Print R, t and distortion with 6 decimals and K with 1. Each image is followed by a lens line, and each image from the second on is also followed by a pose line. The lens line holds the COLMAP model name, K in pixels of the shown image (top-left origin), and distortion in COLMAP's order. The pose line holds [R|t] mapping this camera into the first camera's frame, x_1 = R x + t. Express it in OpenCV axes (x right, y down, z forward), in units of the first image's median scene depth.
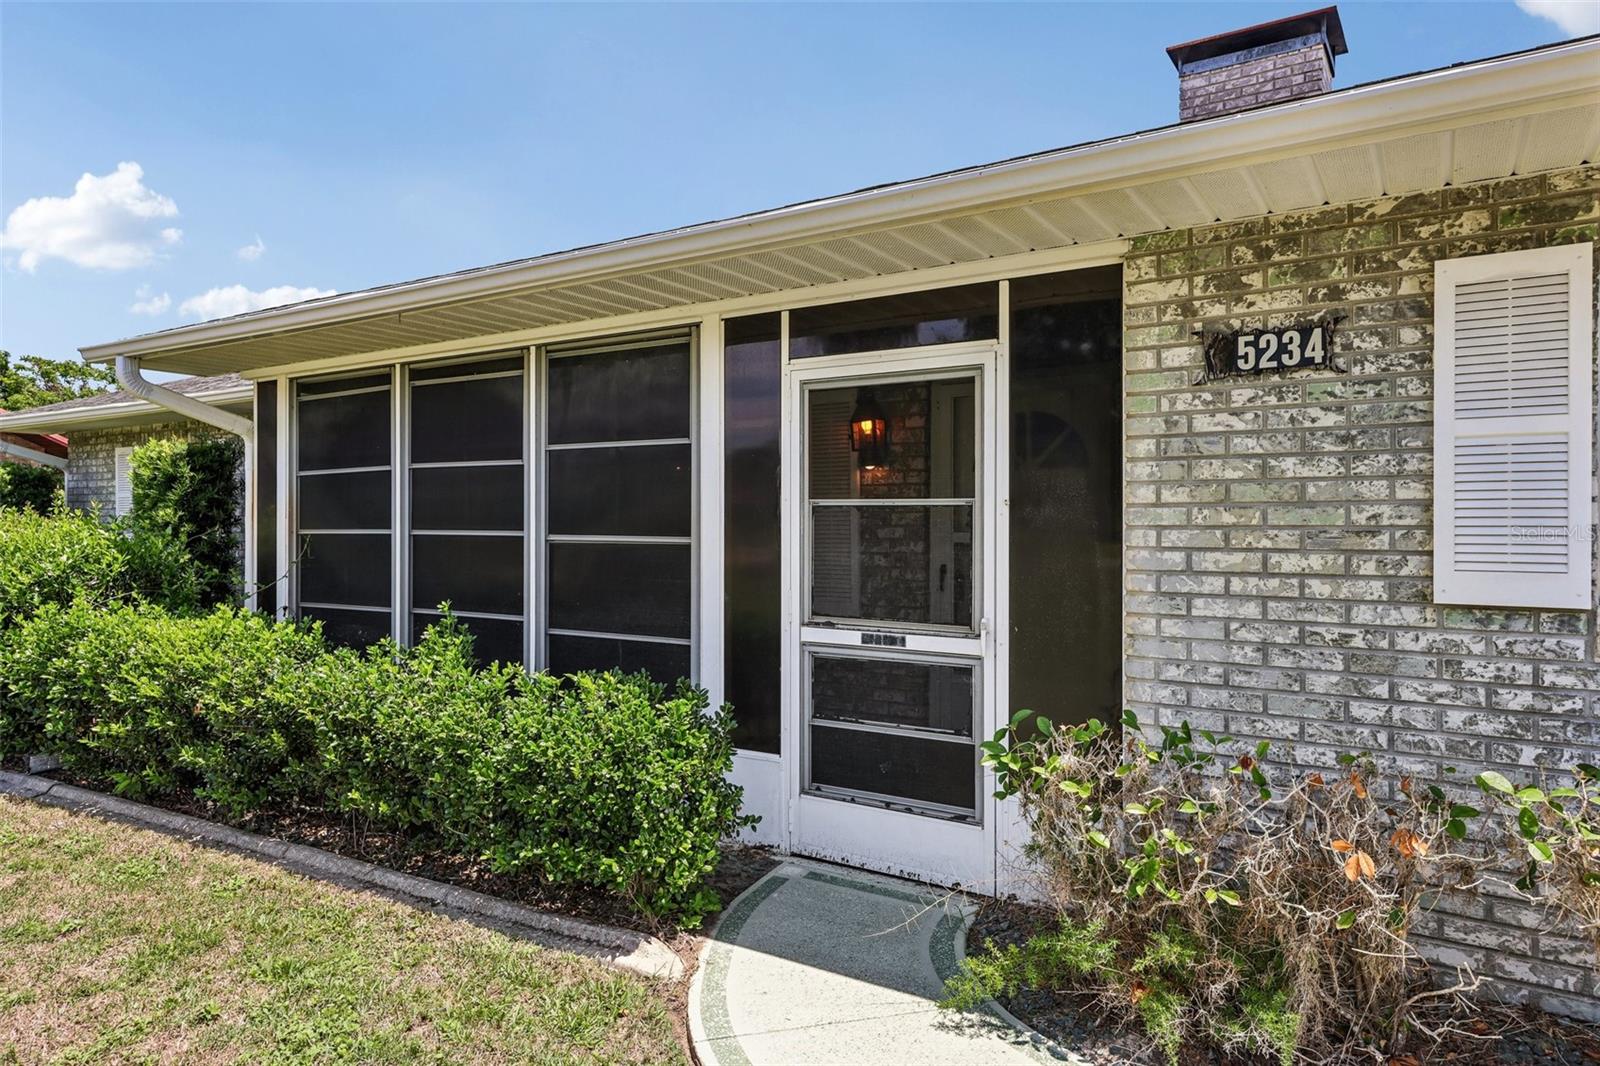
lens RADIAL K [[1011.7, 0, 800.0], [0, 1011.7, 533.0], [0, 0, 1]] dist [0.027628, 0.000240]
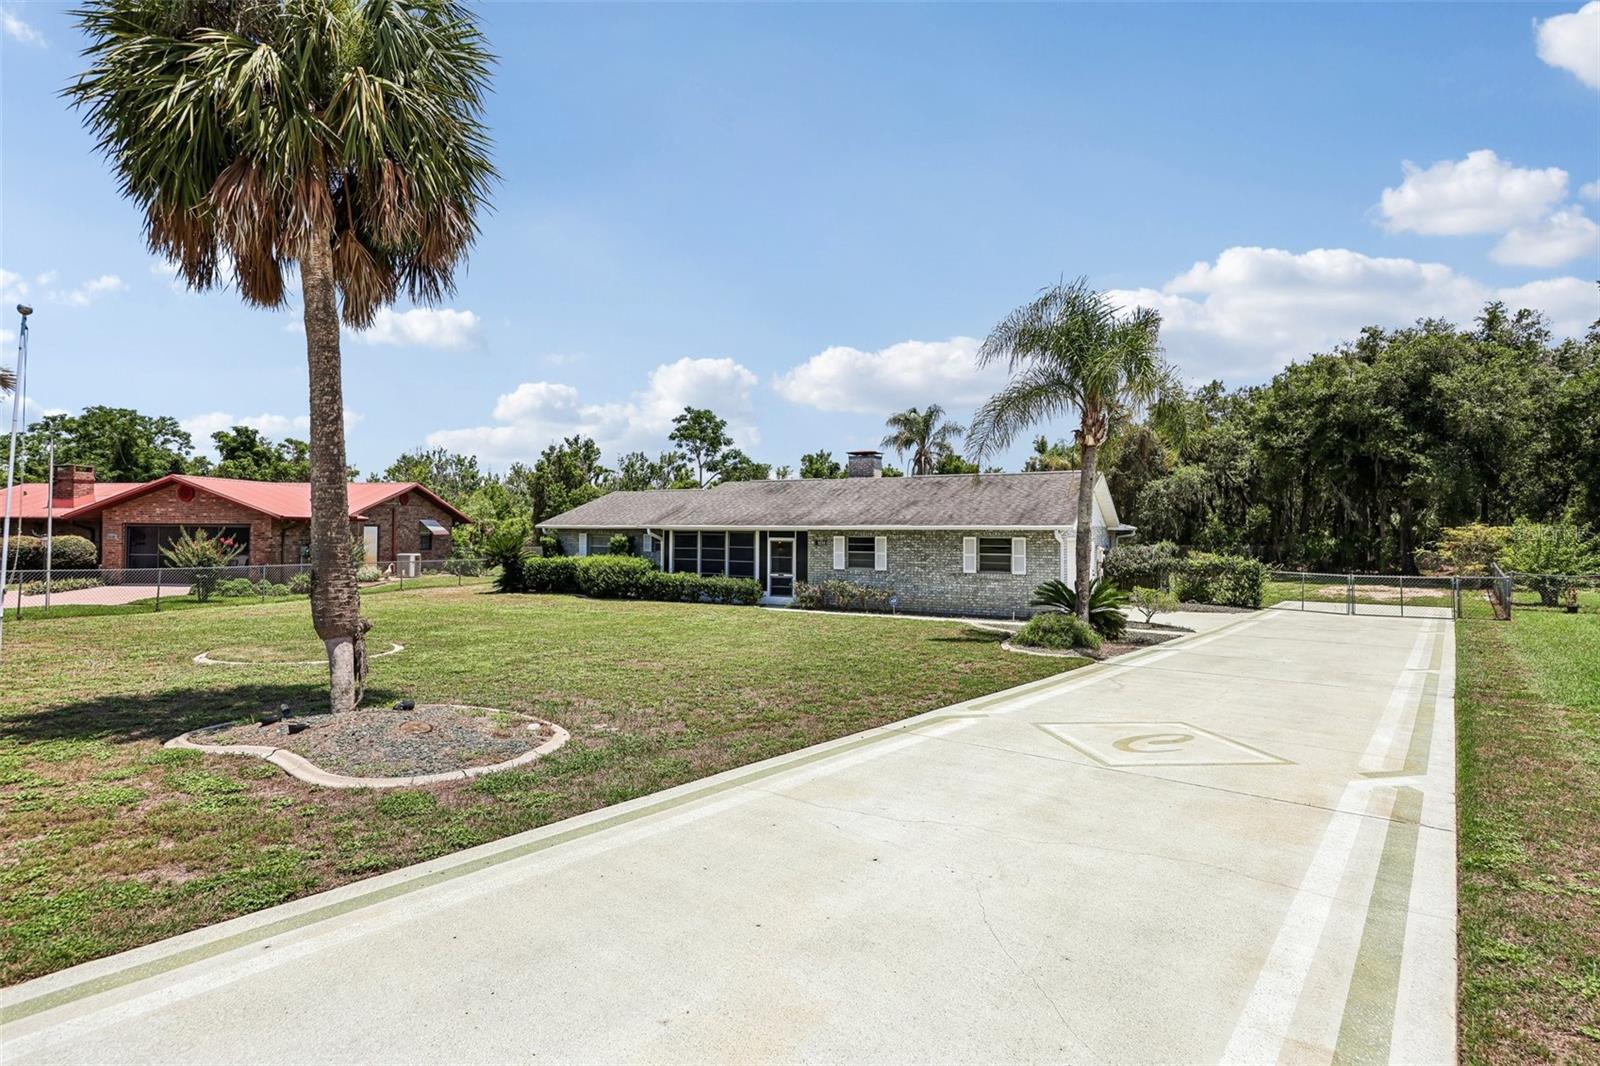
lens RADIAL K [[883.3, 0, 800.0], [0, 883.3, 533.0], [0, 0, 1]] dist [0.000642, -0.000135]
pose [[0.998554, 0.007588, 0.053213, -0.137456], [-0.007008, 0.999914, -0.011064, -0.148149], [-0.053292, 0.010675, 0.998522, -5.959471]]
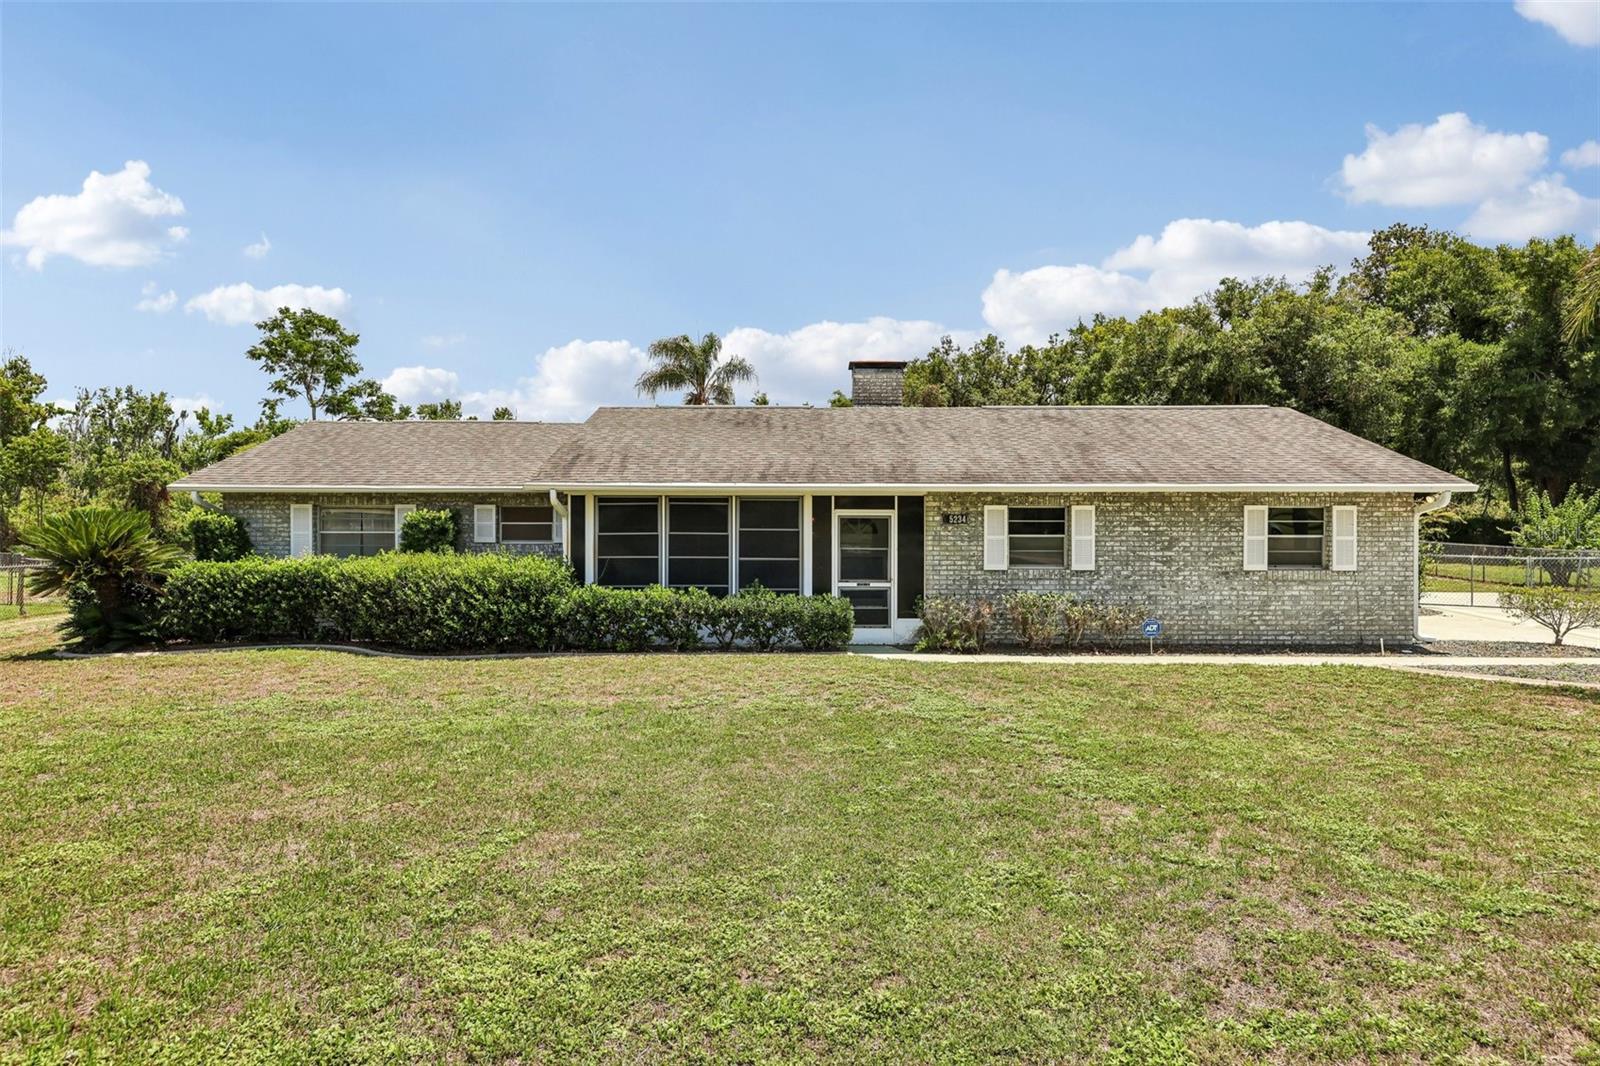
lens RADIAL K [[948.4, 0, 804.2], [0, 948.4, 526.1], [0, 0, 1]] dist [0.026117, 0.000031]
pose [[0.846052, -0.001799, 0.533097, -2.112433], [0.003253, 0.999993, -0.001789, -0.115453], [-0.533090, 0.003248, 0.846052, -2.014938]]
